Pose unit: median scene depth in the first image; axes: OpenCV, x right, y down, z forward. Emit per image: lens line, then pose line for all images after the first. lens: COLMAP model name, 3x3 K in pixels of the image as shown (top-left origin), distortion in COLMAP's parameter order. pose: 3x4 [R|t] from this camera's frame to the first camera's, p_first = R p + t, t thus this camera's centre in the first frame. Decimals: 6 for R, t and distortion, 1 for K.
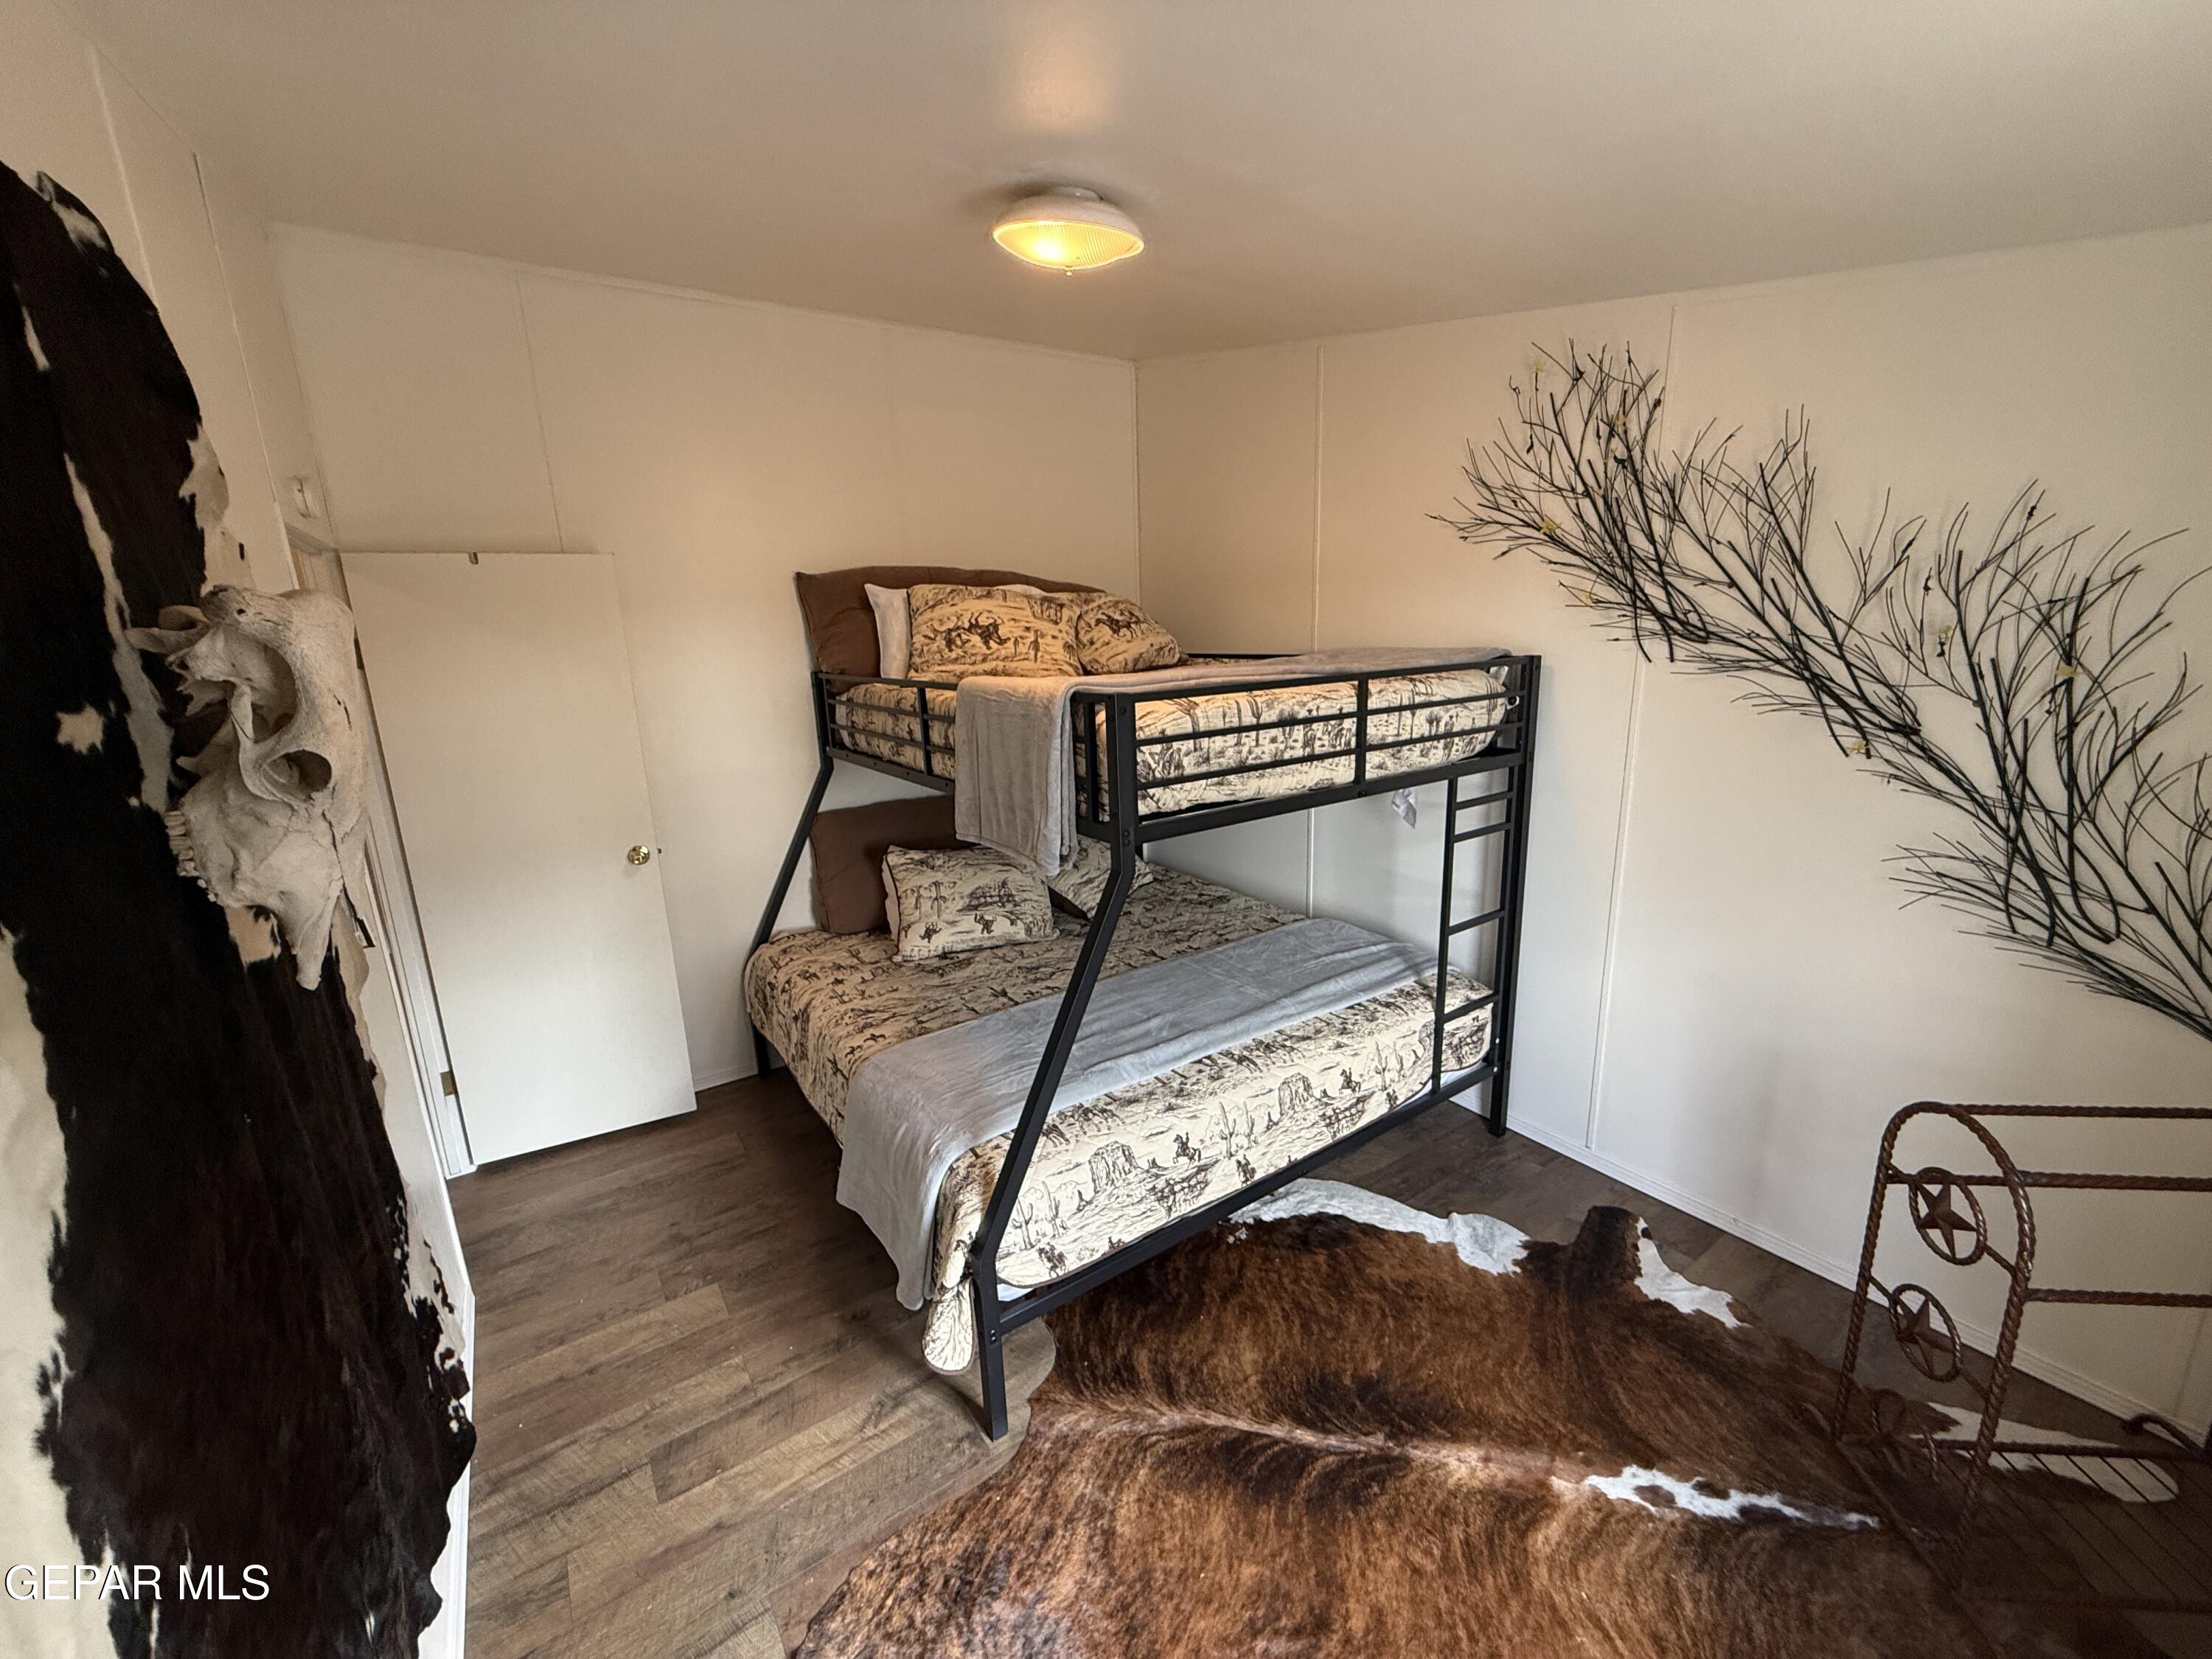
lens RADIAL K [[880.2, 0, 1103.2], [0, 880.2, 829.5], [0, 0, 1]] dist [0.000641, -0.000610]
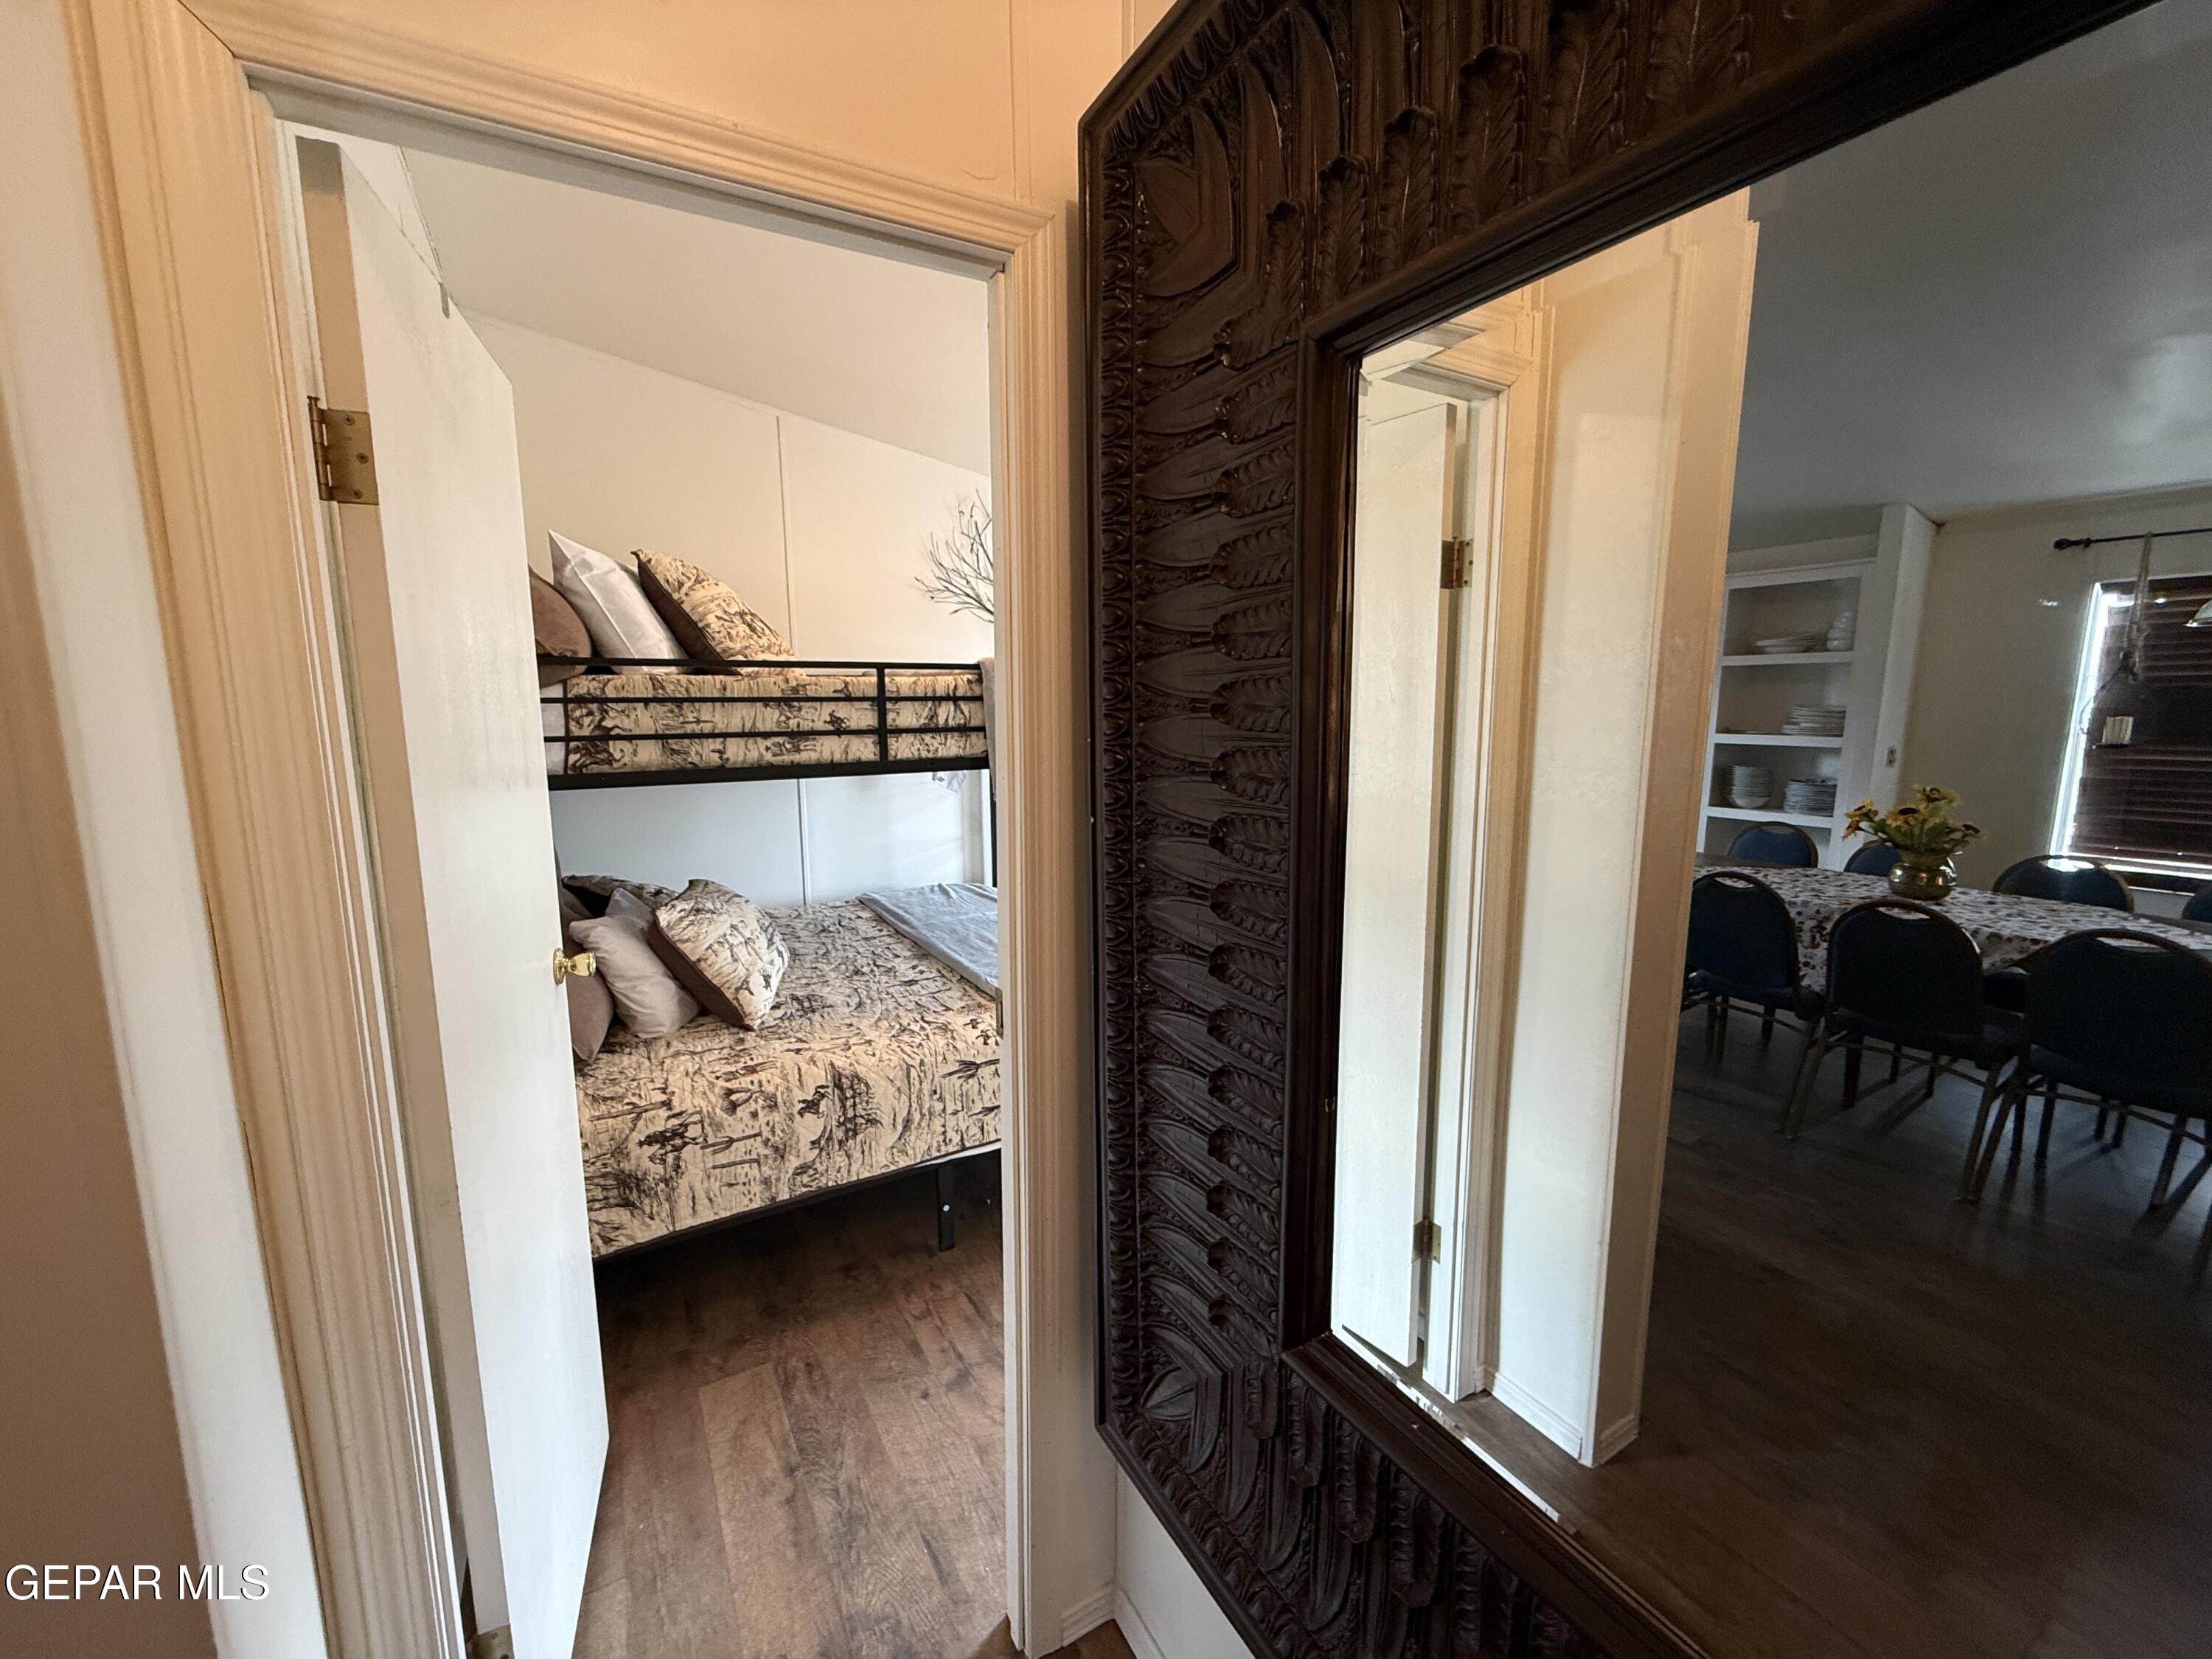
lens RADIAL K [[880.2, 0, 1103.2], [0, 880.2, 829.5], [0, 0, 1]] dist [0.000641, -0.000610]
pose [[0.073994, -0.113086, 0.990826, -1.020993], [0.234648, 0.967630, 0.092915, -0.021138], [-0.969260, 0.225620, 0.098134, 0.623765]]
